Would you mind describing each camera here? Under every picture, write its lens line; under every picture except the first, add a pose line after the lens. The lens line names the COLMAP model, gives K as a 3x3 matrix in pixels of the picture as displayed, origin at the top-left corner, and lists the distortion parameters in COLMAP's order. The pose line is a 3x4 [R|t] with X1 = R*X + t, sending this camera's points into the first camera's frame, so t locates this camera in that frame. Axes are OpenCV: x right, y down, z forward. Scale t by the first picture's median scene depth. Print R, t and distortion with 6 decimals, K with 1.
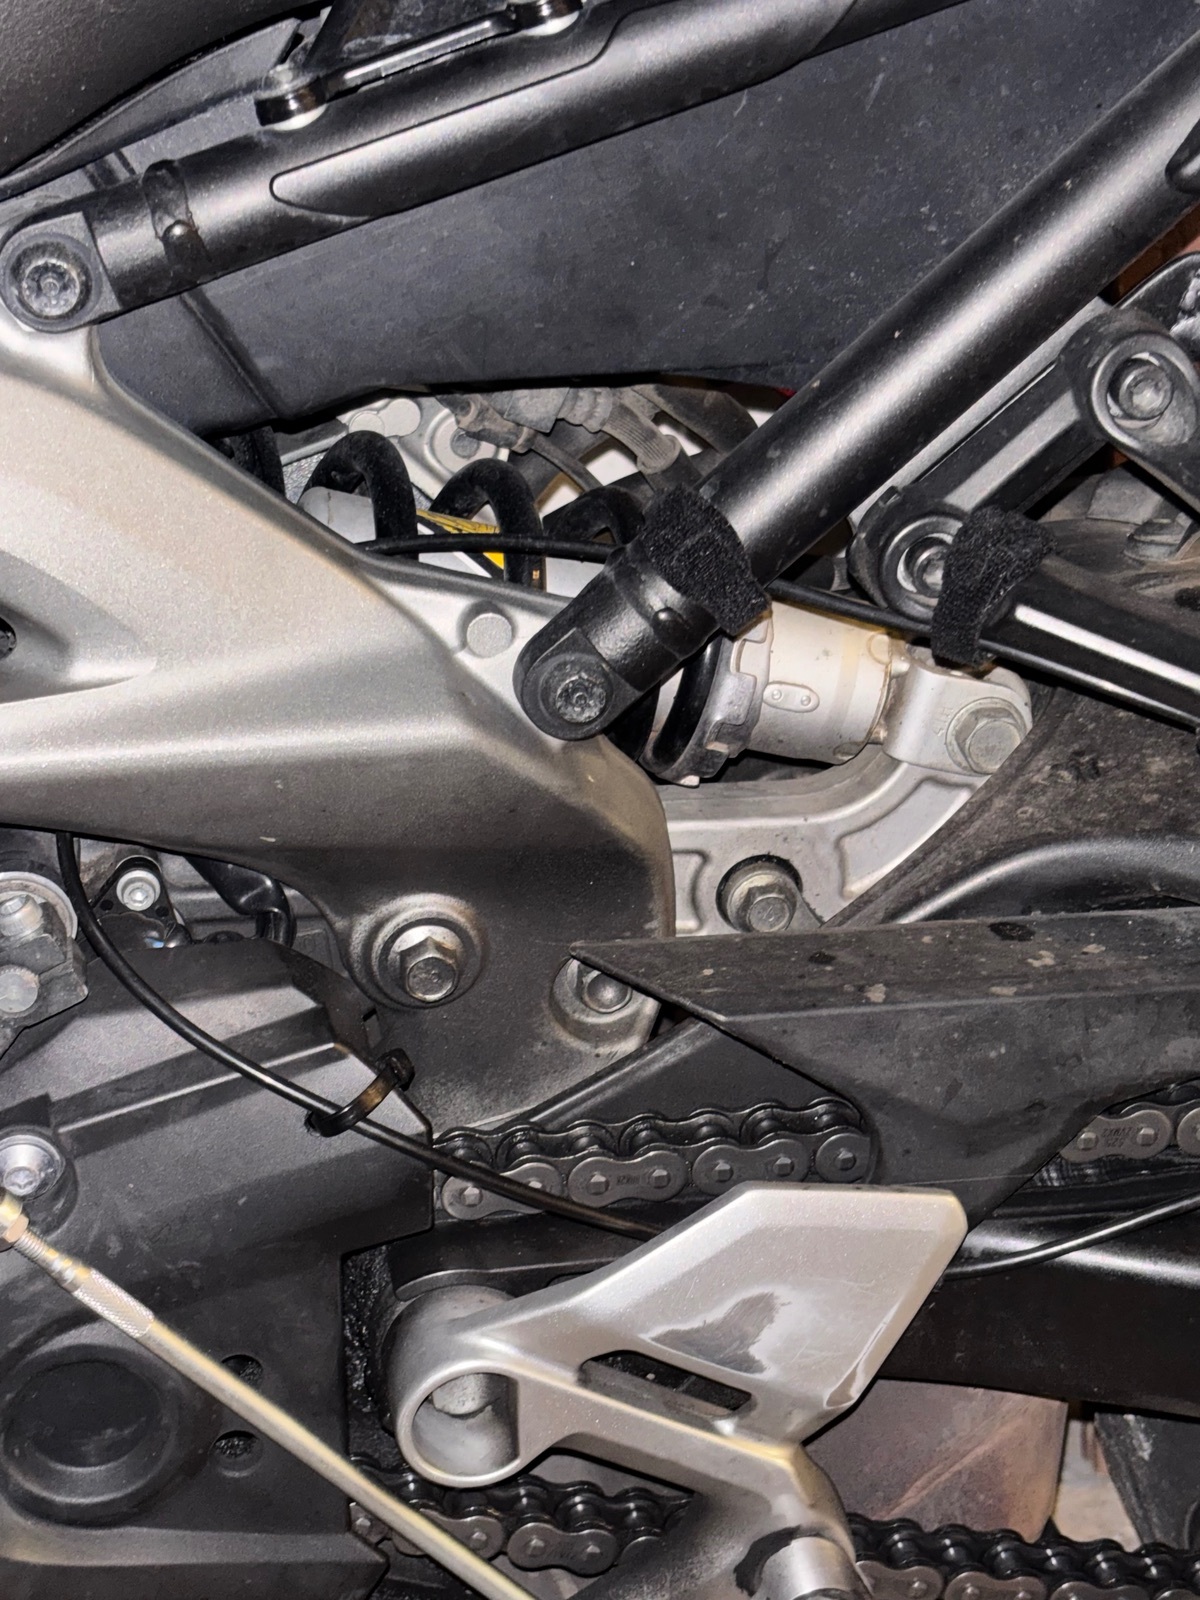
lens RADIAL K [[2569.1, 0, 600.0], [0, 2569.1, 800.0], [0, 0, 1]] dist [0.236373, -0.880416]
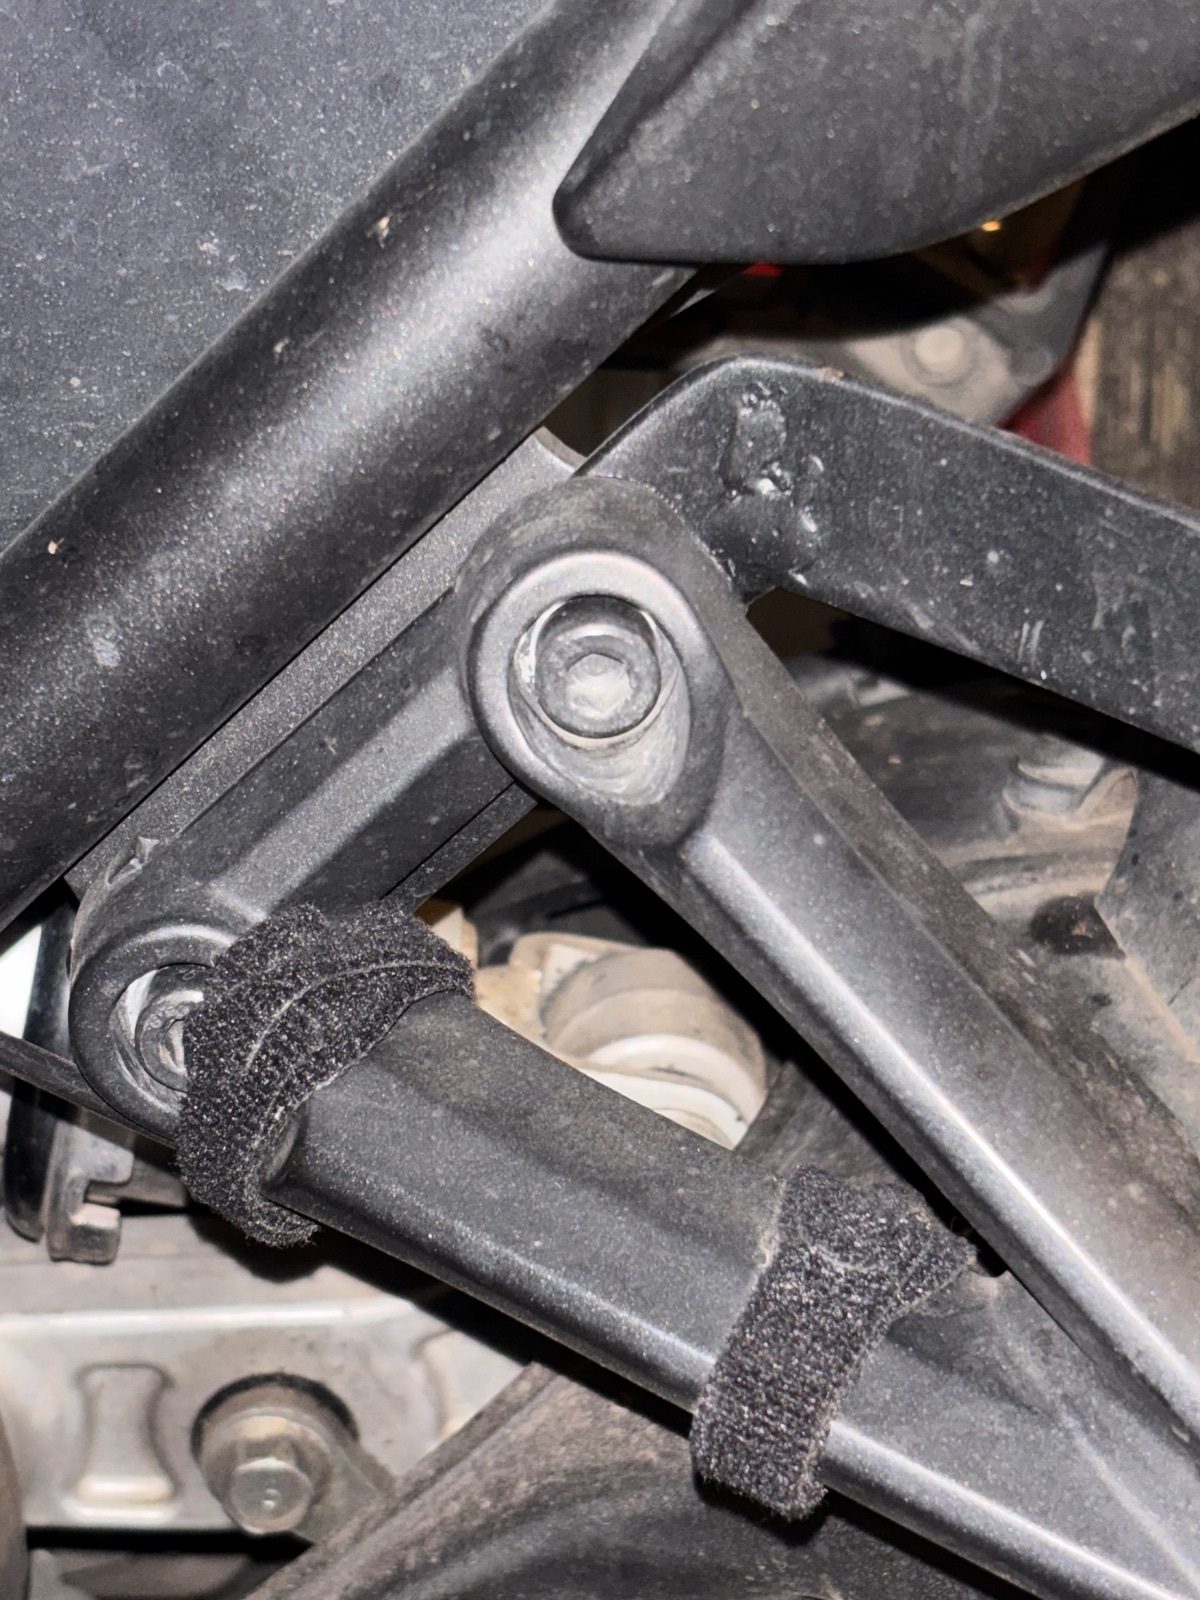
lens RADIAL K [[3251.4, 0, 600.0], [0, 3251.4, 800.0], [0, 0, 1]] dist [0.320666, -1.643514]
pose [[0.985563, 0.015465, -0.168600, 0.272566], [-0.007818, 0.998914, 0.045924, -0.144063], [0.169127, -0.043943, 0.984614, 0.395539]]
